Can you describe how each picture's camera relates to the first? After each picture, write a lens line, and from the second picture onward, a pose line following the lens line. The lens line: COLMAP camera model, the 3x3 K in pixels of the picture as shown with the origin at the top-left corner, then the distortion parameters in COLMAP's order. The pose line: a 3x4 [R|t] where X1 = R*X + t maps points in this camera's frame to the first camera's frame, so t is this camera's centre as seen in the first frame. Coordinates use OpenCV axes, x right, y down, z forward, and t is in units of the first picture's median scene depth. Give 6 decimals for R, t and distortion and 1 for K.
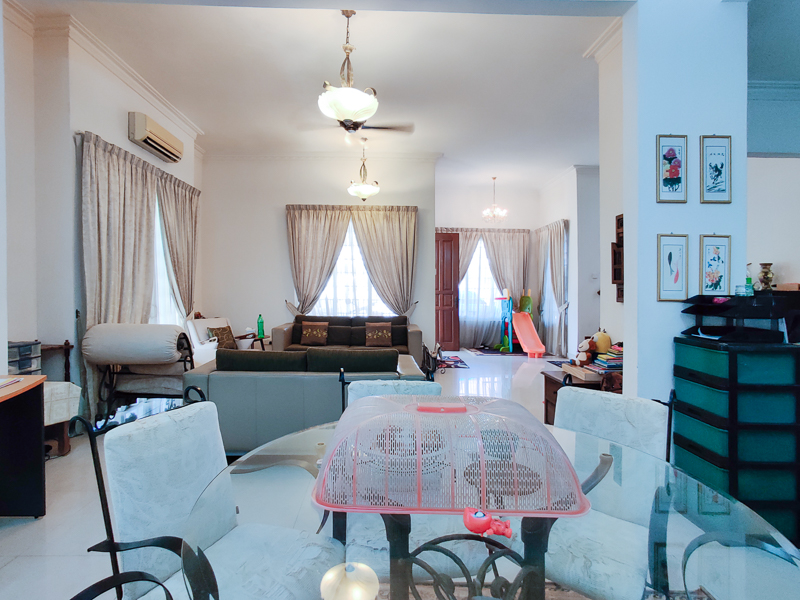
lens RADIAL K [[412.2, 0, 400.2], [0, 412.2, 293.2], [0, 0, 1]] dist [-0.023856, 0.011877]
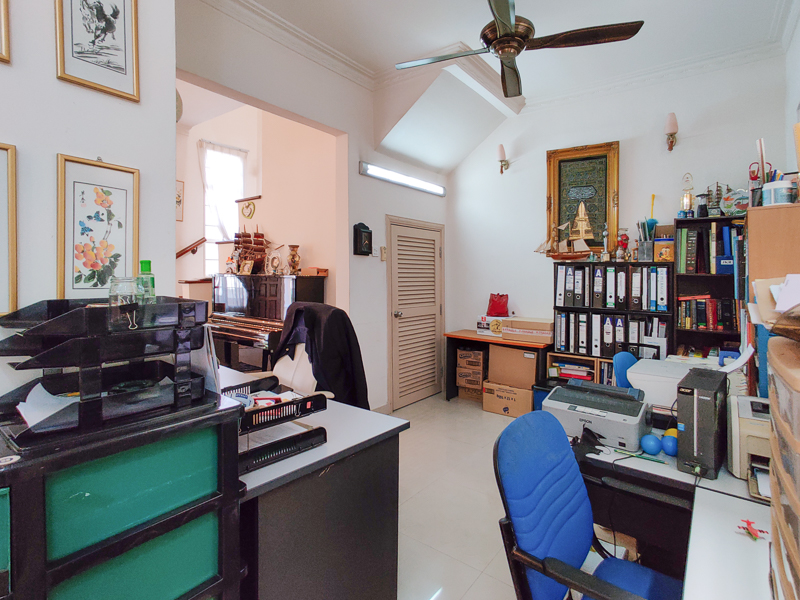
lens RADIAL K [[412.2, 0, 365.7], [0, 412.2, 279.7], [0, 0, 1]] dist [-0.023856, 0.011877]
pose [[0.687968, -0.016441, 0.725554, 0.348280], [0.006150, 0.999840, 0.016825, -0.011061], [-0.725715, -0.007113, 0.687959, 0.259559]]
